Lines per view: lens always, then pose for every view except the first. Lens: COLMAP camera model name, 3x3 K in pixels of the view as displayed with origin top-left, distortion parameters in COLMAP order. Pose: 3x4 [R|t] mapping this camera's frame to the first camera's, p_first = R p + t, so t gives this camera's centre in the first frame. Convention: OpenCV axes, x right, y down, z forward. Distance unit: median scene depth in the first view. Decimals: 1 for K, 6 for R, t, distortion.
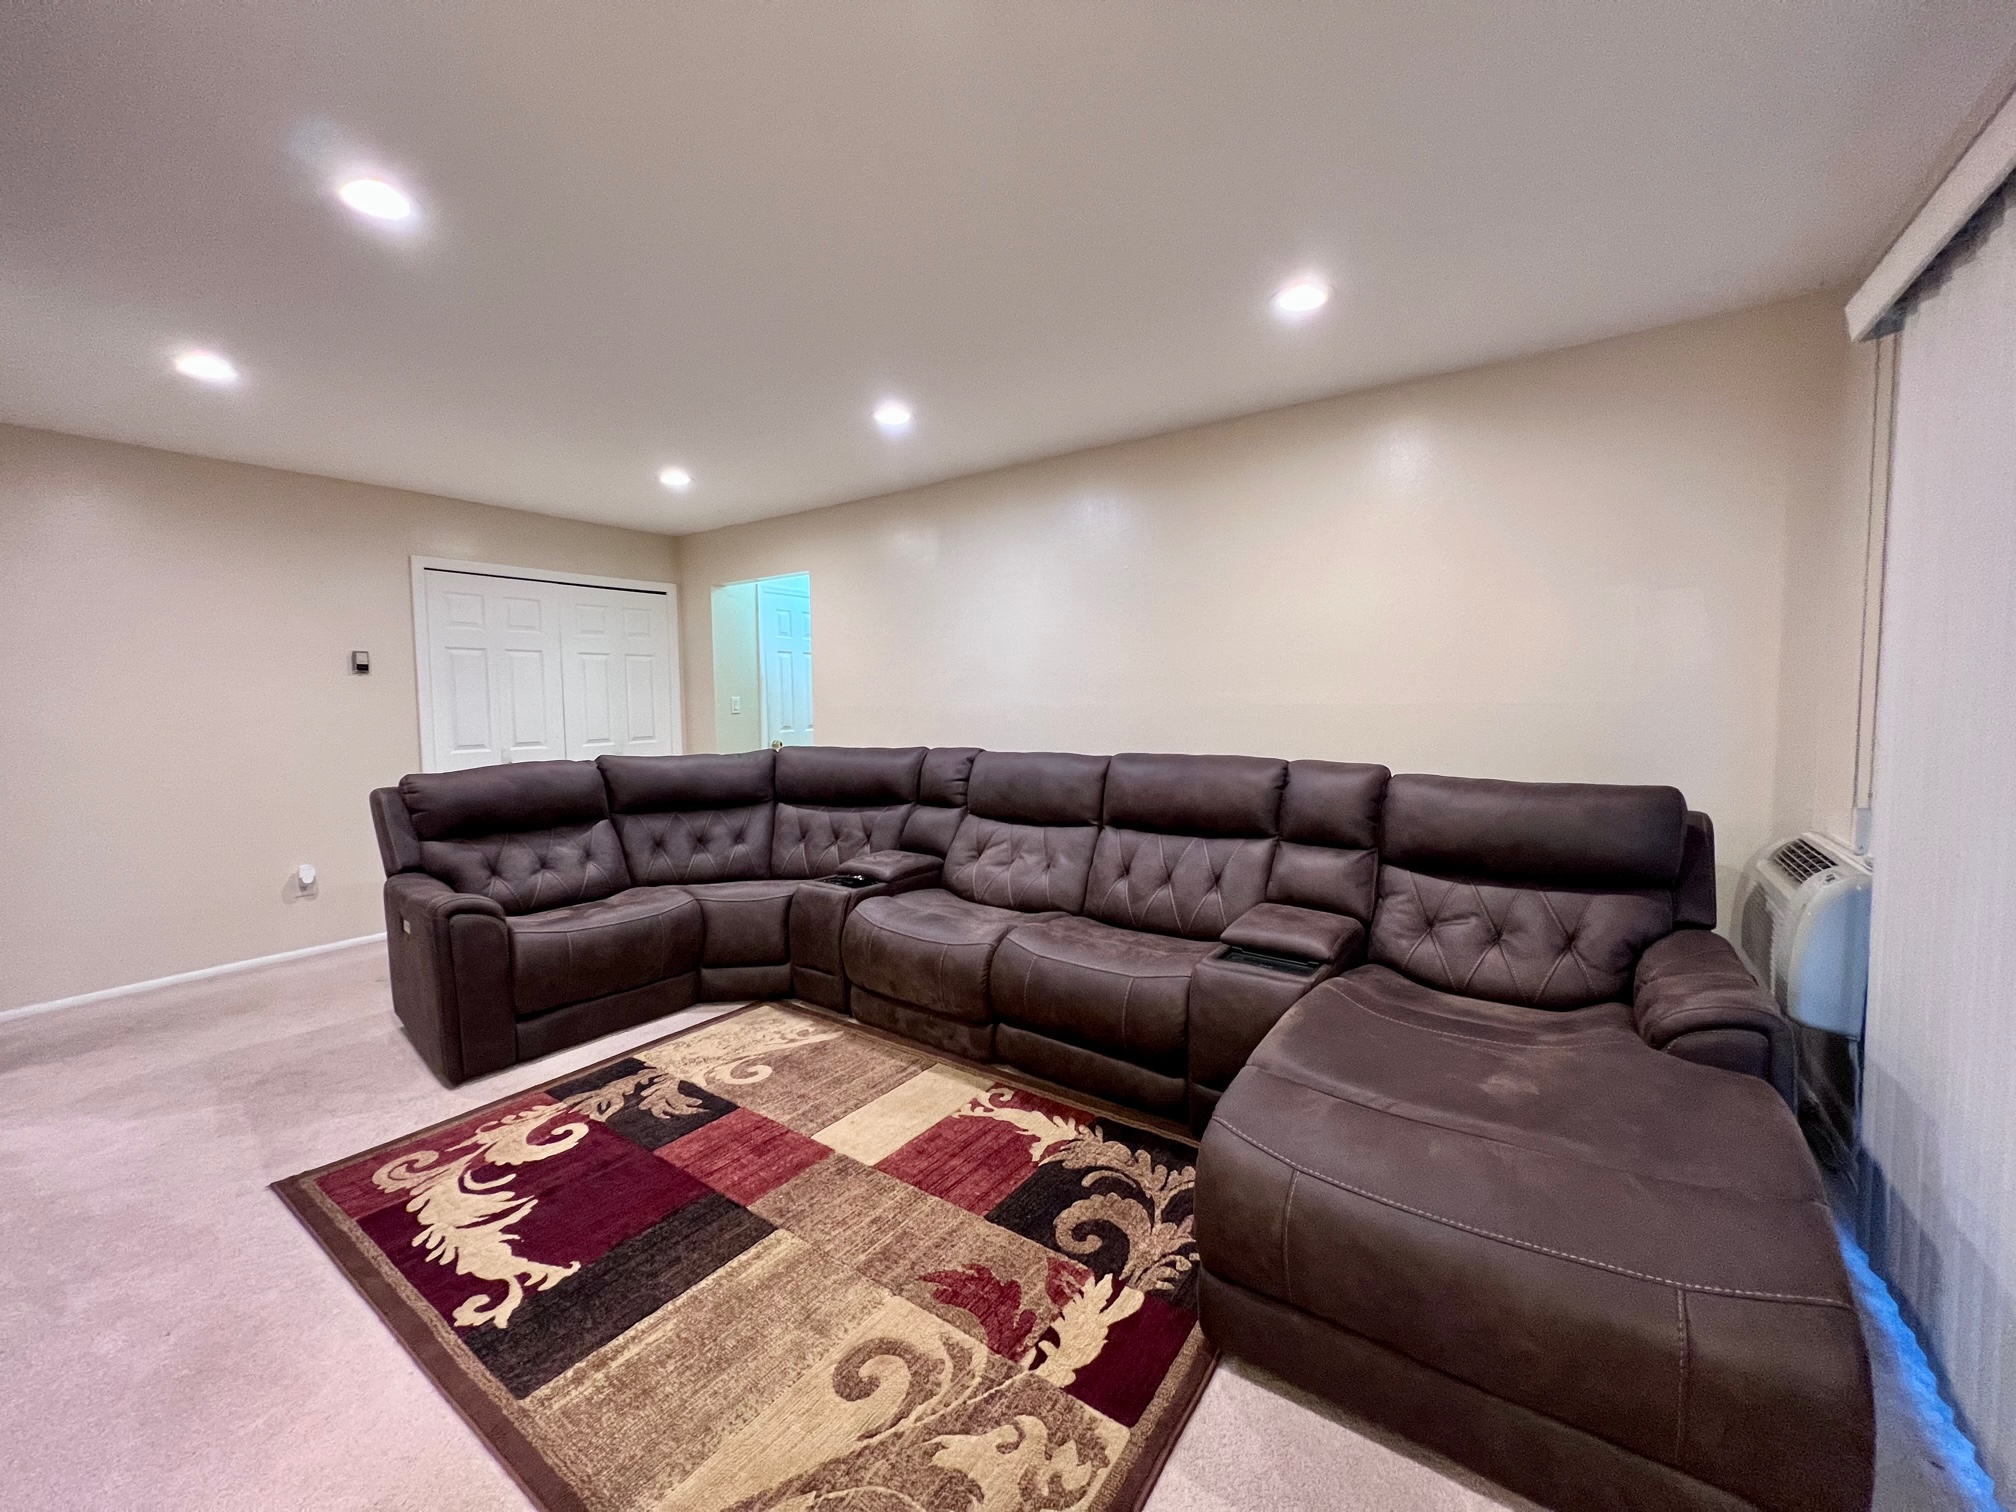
lens RADIAL K [[800.8, 0, 1005.7], [0, 800.8, 753.6], [0, 0, 1]] dist [0.000242, 0.000028]
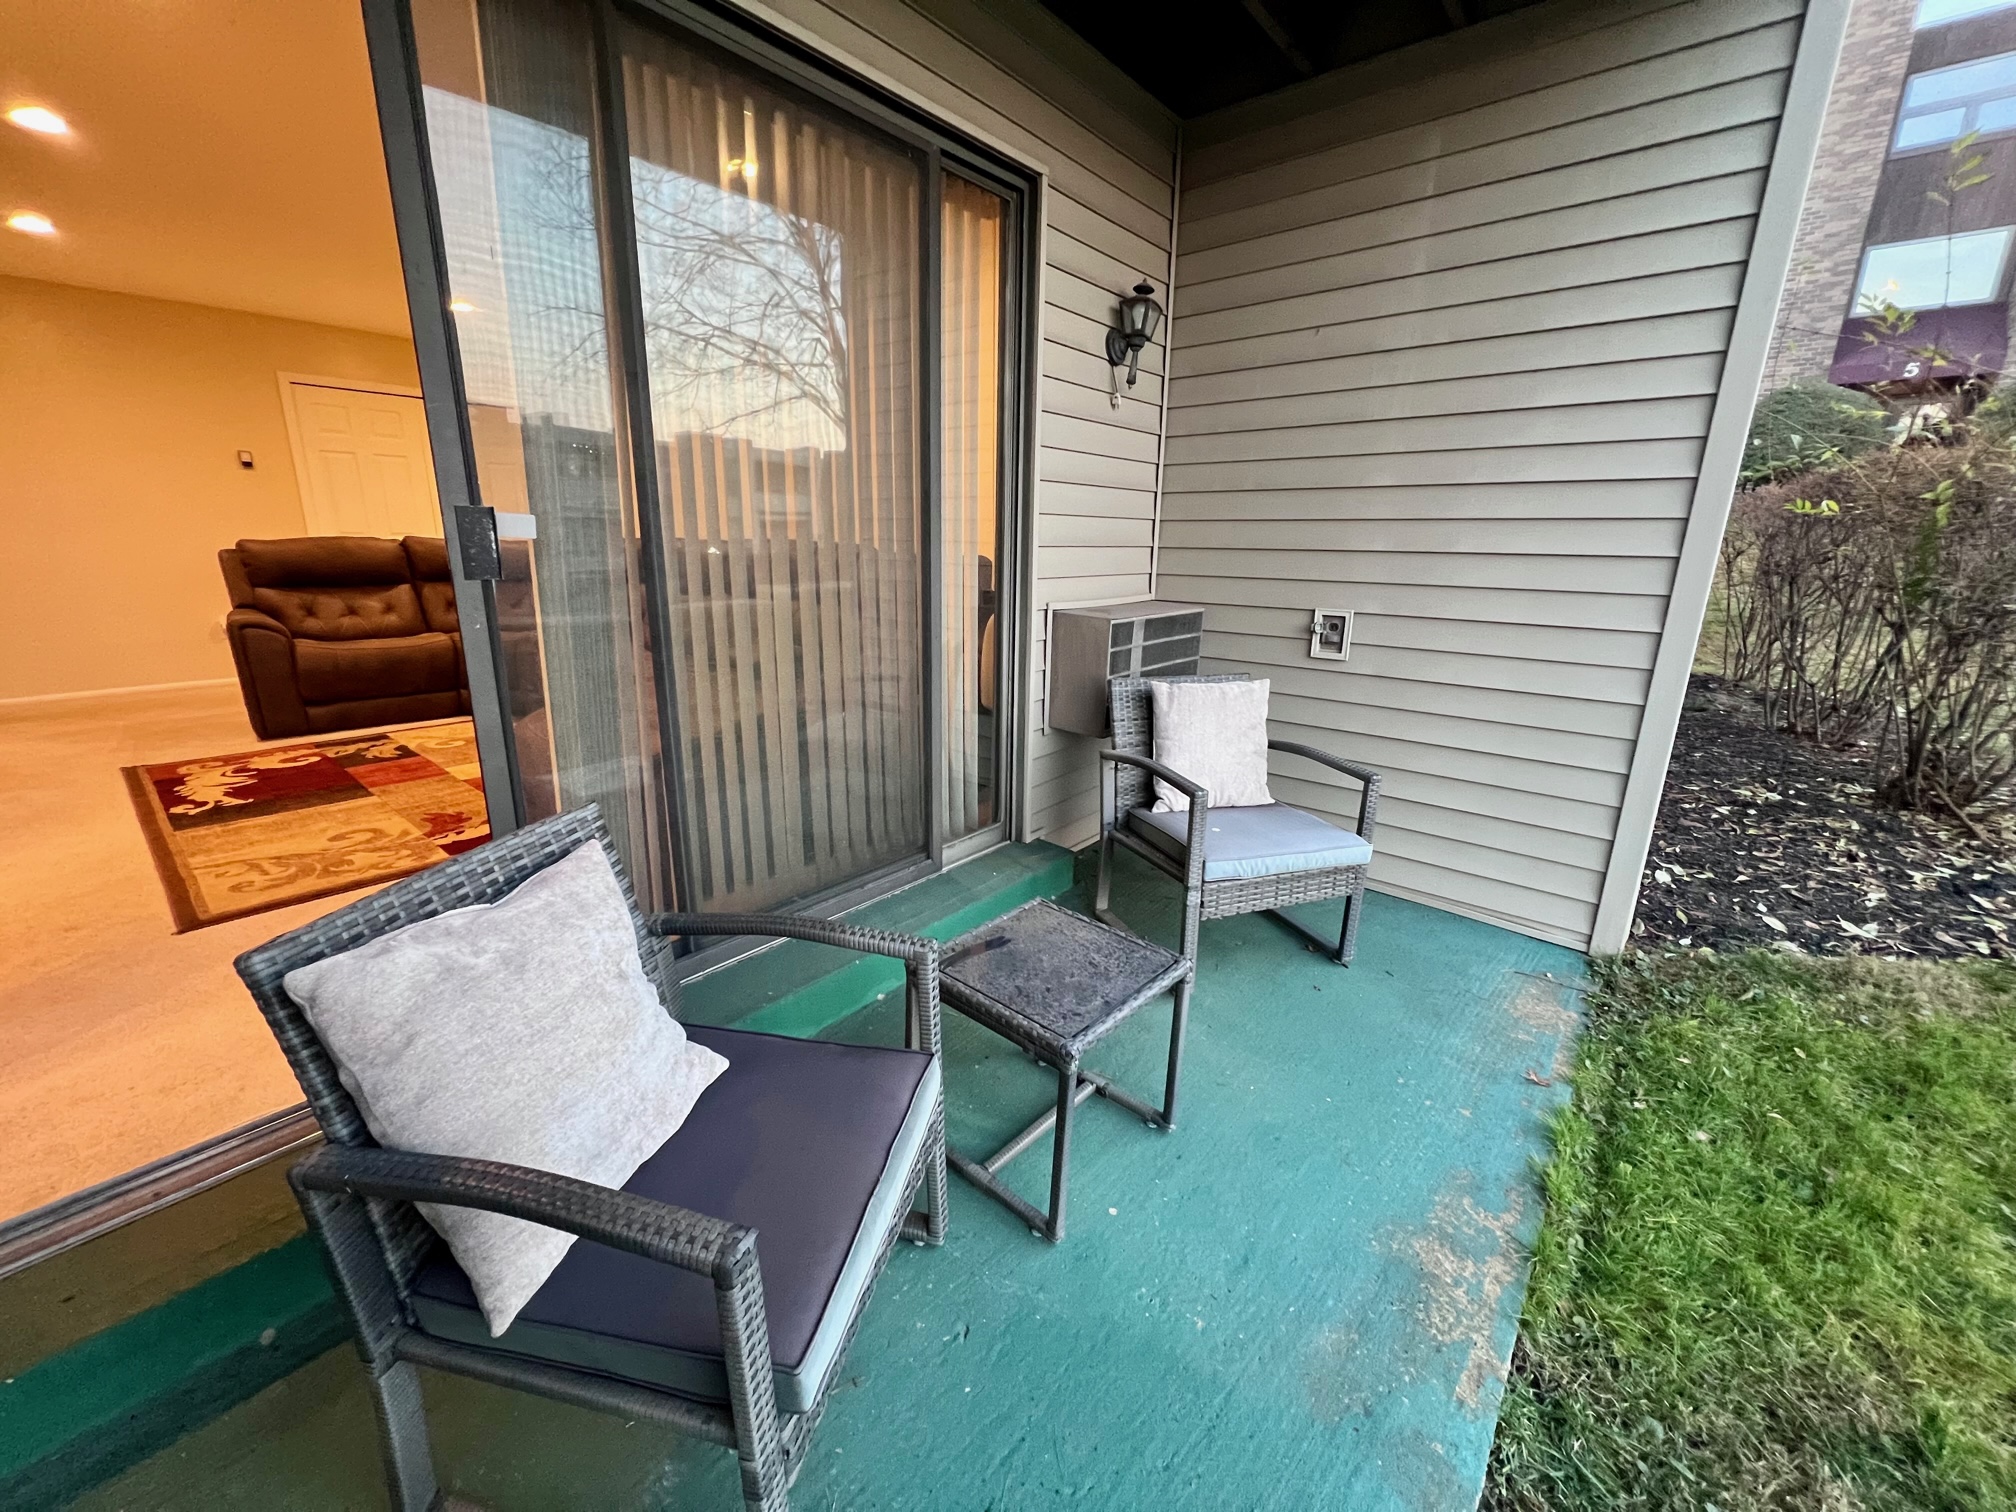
lens RADIAL K [[800.8, 0, 1006.6], [0, 800.8, 749.5], [0, 0, 1]] dist [0.000242, 0.000028]
pose [[0.995682, 0.049368, -0.078613, 1.017816], [-0.033479, 0.980840, 0.191916, 0.103814], [0.086582, -0.188456, 0.978258, -0.461369]]
